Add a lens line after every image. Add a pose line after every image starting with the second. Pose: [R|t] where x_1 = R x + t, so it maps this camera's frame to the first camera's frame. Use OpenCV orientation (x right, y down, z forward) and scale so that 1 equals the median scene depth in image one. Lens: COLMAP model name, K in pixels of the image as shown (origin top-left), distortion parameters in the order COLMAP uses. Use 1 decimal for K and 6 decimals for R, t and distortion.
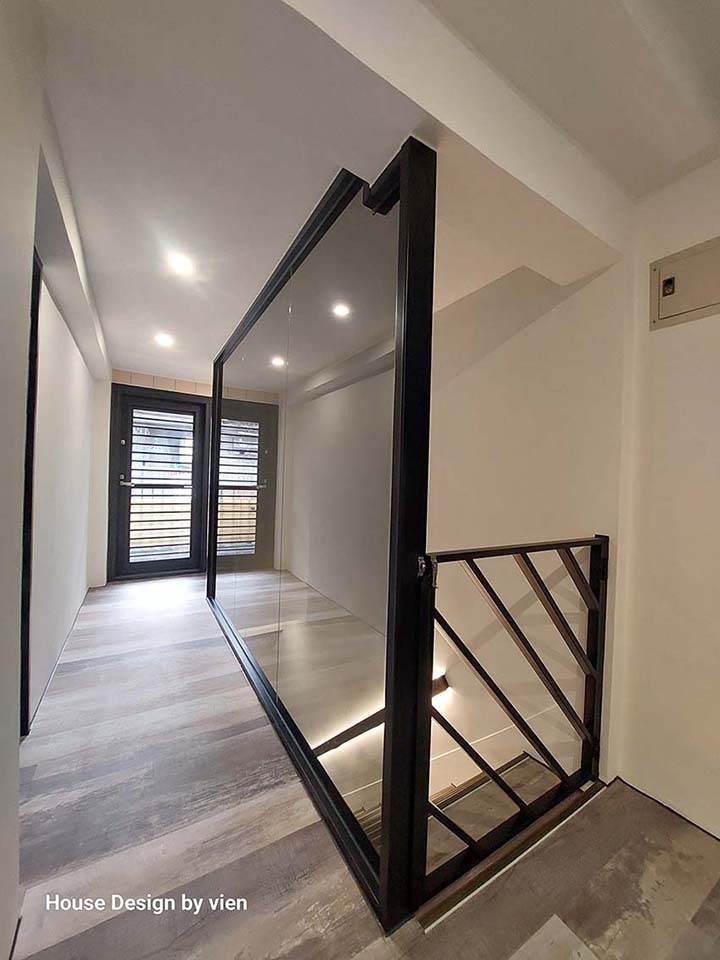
lens RADIAL K [[381.8, 0, 375.7], [0, 381.8, 482.8], [0, 0, 1]] dist [-0.000216, -0.000093]
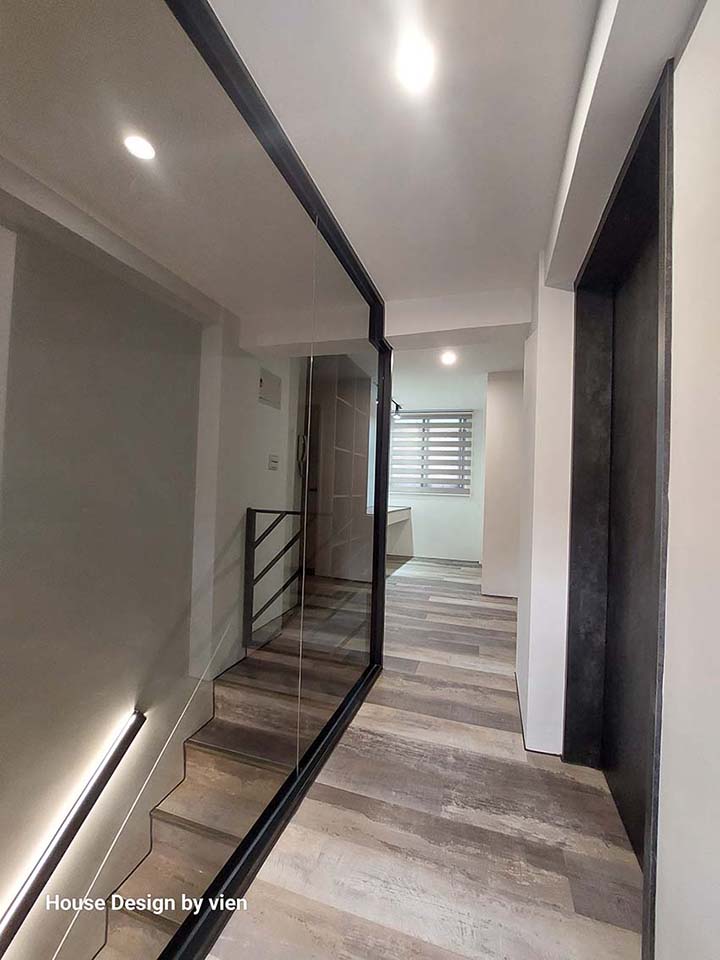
lens RADIAL K [[381.8, 0, 375.7], [0, 381.8, 482.8], [0, 0, 1]] dist [-0.000216, -0.000093]
pose [[-0.653609, -0.043163, 0.755601, -1.210513], [-0.048713, 0.998701, 0.014912, -0.029197], [-0.755263, -0.027061, -0.654863, 1.853520]]
